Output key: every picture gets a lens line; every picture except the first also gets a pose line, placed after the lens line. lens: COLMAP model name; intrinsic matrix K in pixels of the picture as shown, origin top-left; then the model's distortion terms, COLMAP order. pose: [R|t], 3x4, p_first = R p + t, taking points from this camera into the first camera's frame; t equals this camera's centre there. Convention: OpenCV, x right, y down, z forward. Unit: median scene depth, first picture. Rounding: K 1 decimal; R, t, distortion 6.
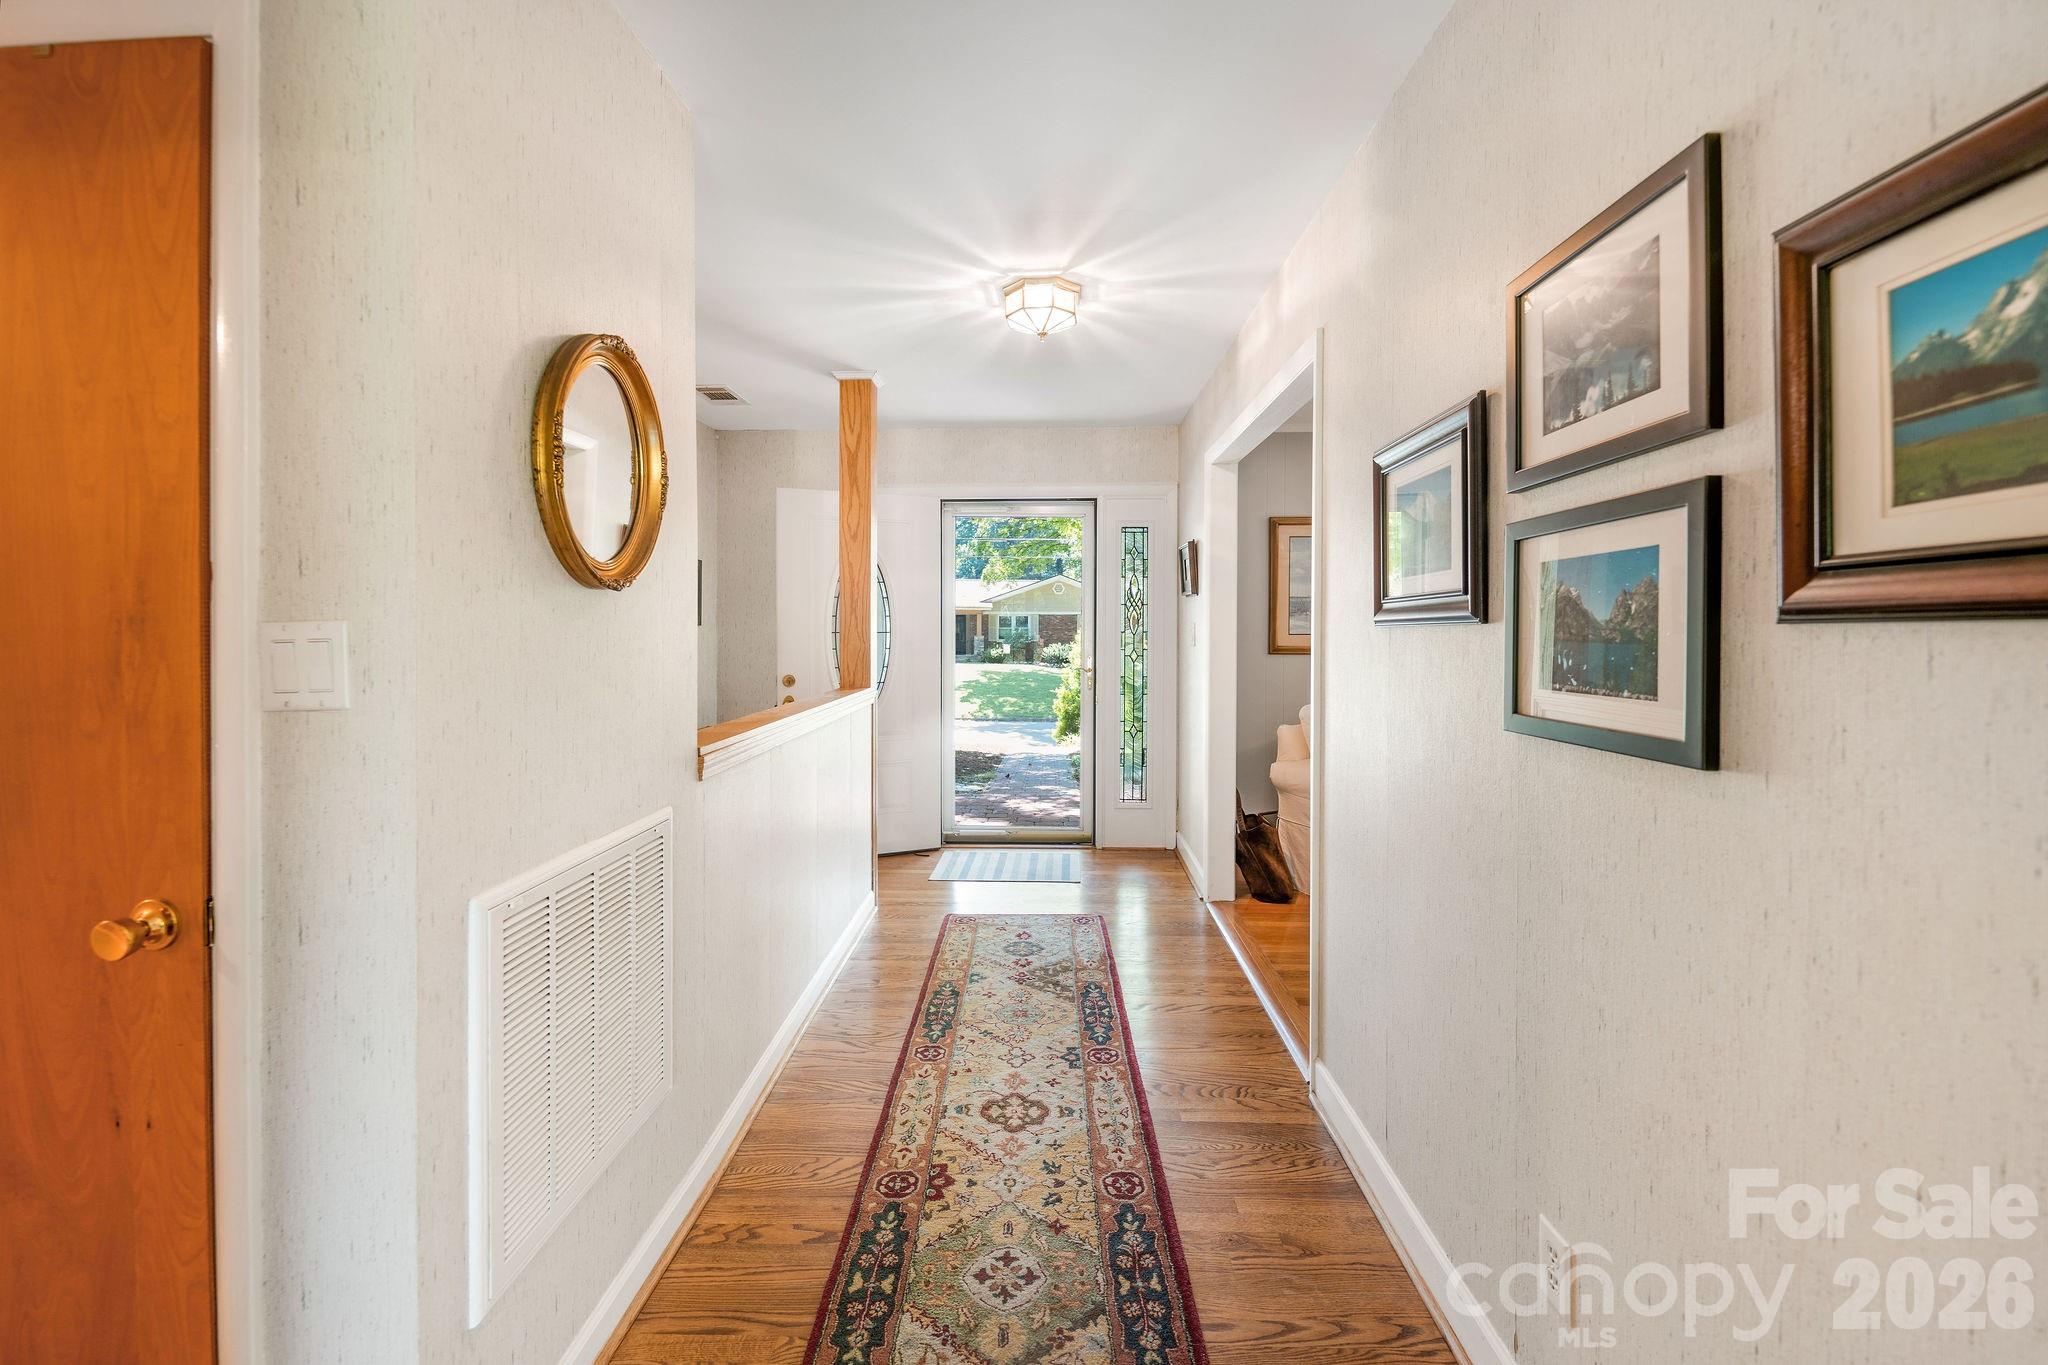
lens RADIAL K [[819.4, 0, 1000.2], [0, 819.4, 644.8], [0, 0, 1]] dist [0.003661, -0.000894]
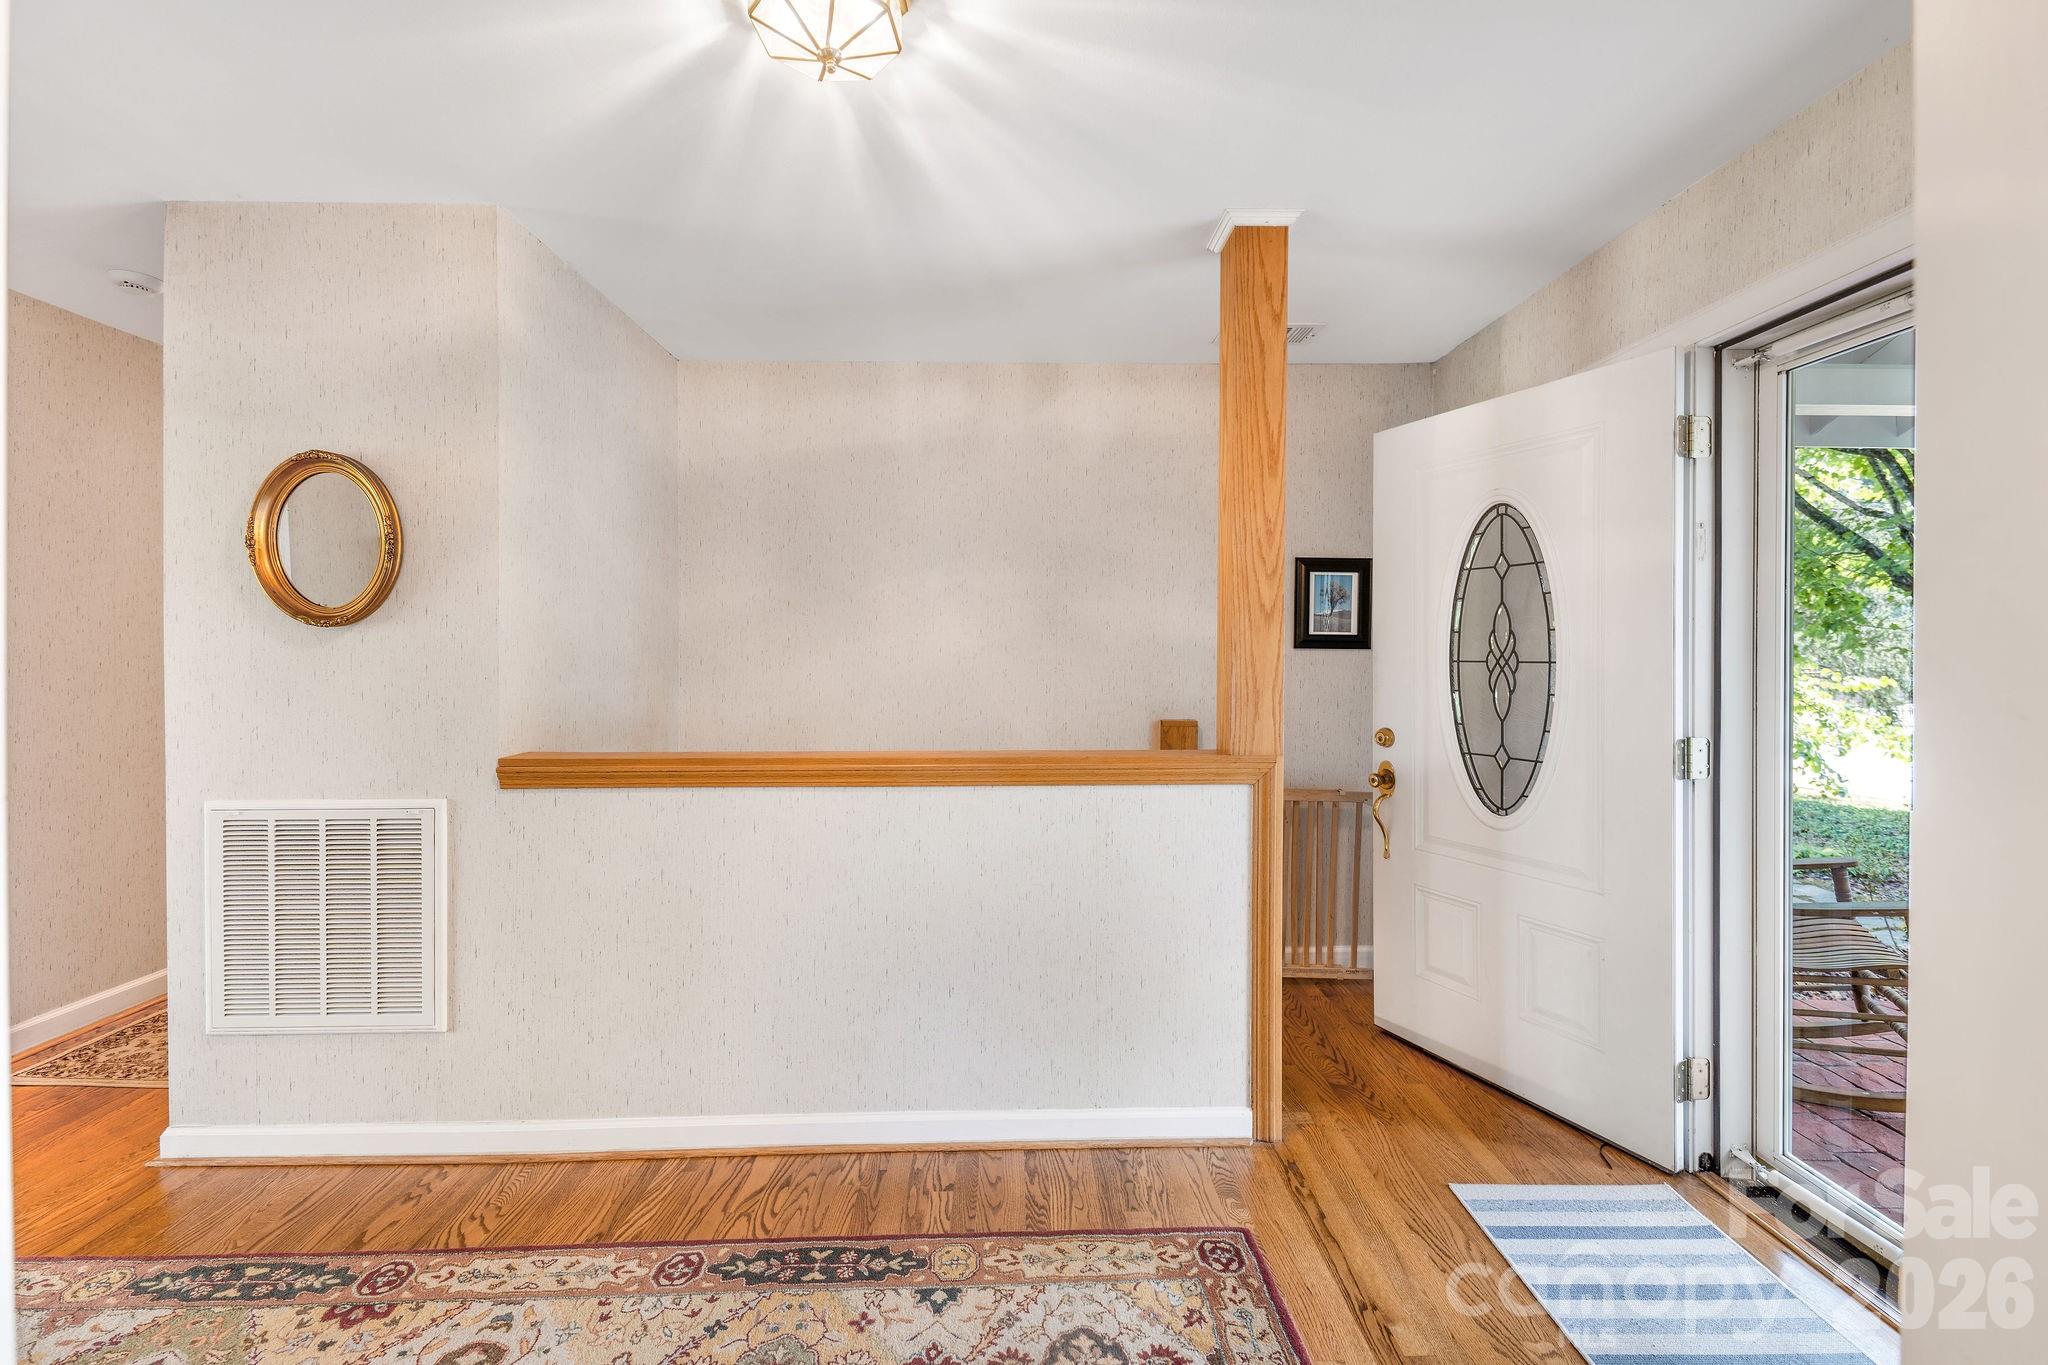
lens RADIAL K [[819.4, 0, 1029.8], [0, 819.4, 671.3], [0, 0, 1]] dist [0.003661, -0.000894]
pose [[0.083446, 0.016849, -0.996370, 0.590915], [-0.007810, 0.999837, 0.016253, -0.025326], [0.996482, 0.006425, 0.083564, 1.159923]]
